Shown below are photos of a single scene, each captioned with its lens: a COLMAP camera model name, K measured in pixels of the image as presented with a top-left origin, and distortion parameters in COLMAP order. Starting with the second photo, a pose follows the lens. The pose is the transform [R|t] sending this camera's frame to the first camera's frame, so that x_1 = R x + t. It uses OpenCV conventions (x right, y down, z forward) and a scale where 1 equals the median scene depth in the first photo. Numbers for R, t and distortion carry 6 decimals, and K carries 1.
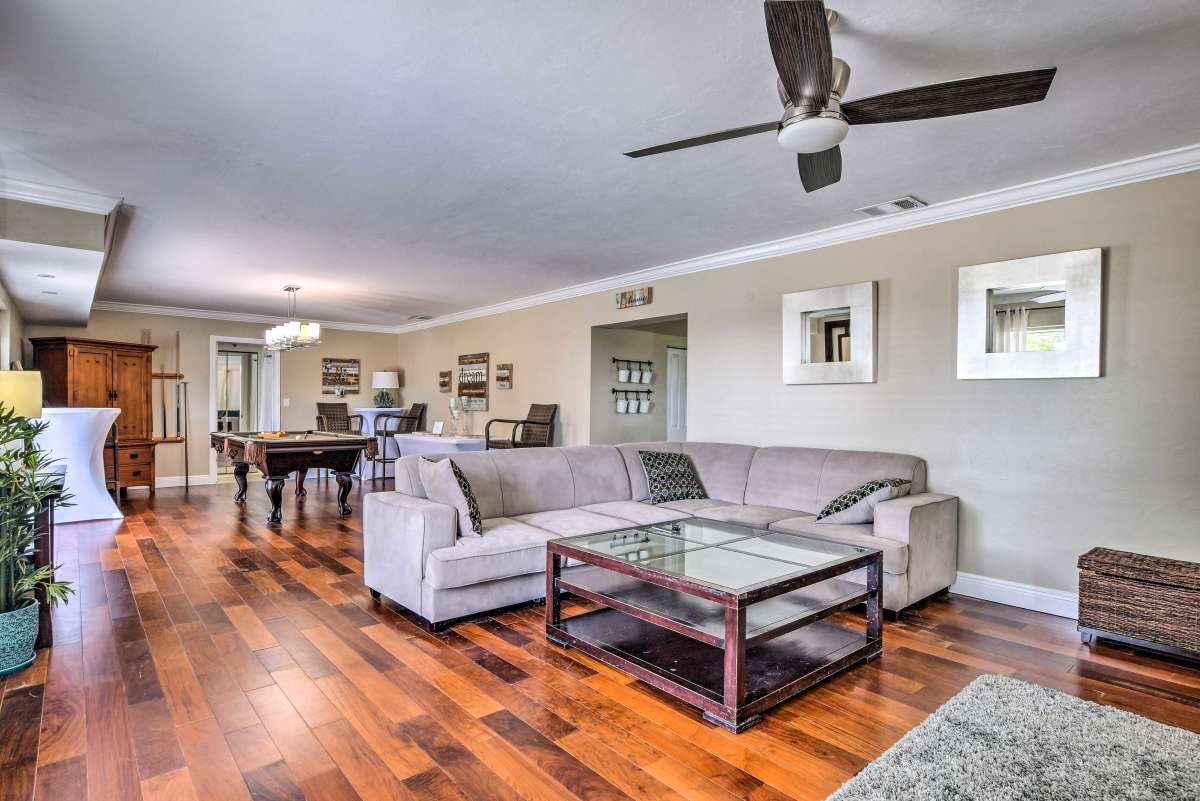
lens RADIAL K [[630.4, 0, 596.0], [0, 630.4, 413.5], [0, 0, 1]] dist [-0.004533, -0.000819]
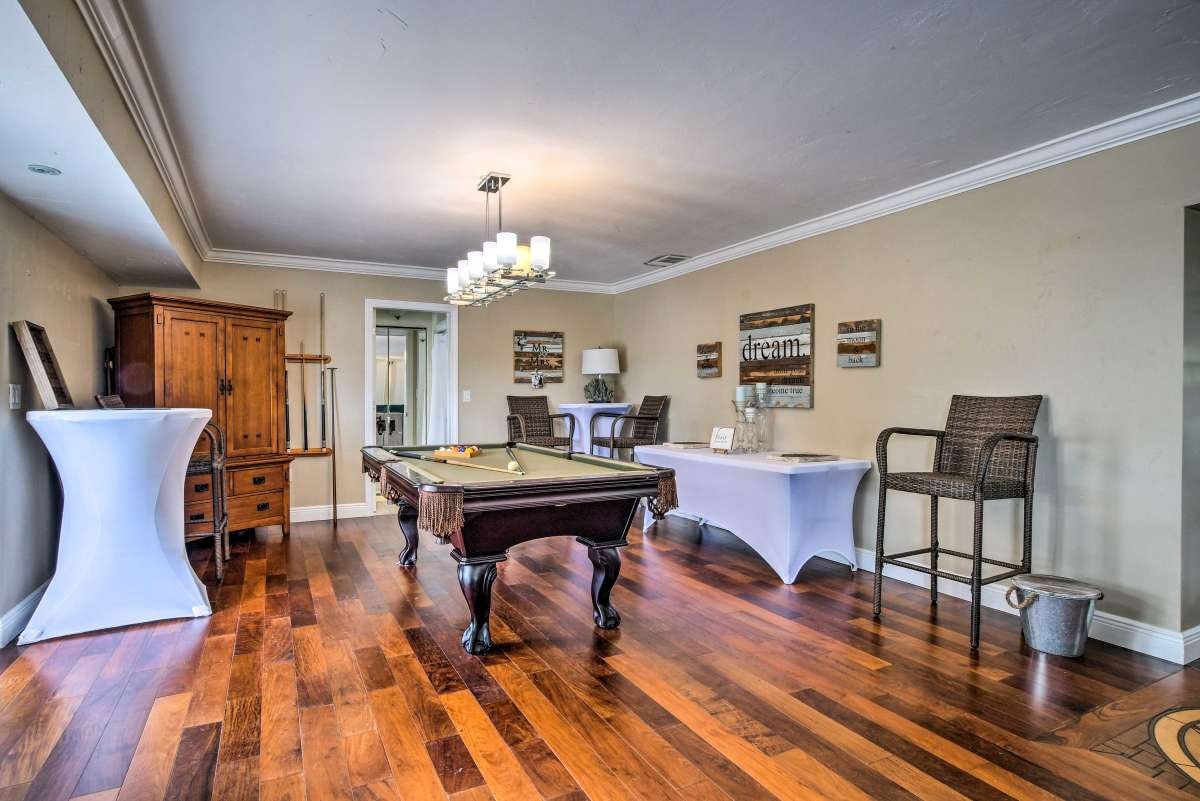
lens RADIAL K [[614.7, 0, 583.1], [0, 614.7, 402.7], [0, 0, 1]] dist [-0.022880, 0.000341]
pose [[0.974073, -0.005165, -0.226173, -0.246127], [0.004570, 0.999985, -0.003156, -0.008407], [0.226186, 0.002041, 0.974082, 0.428922]]
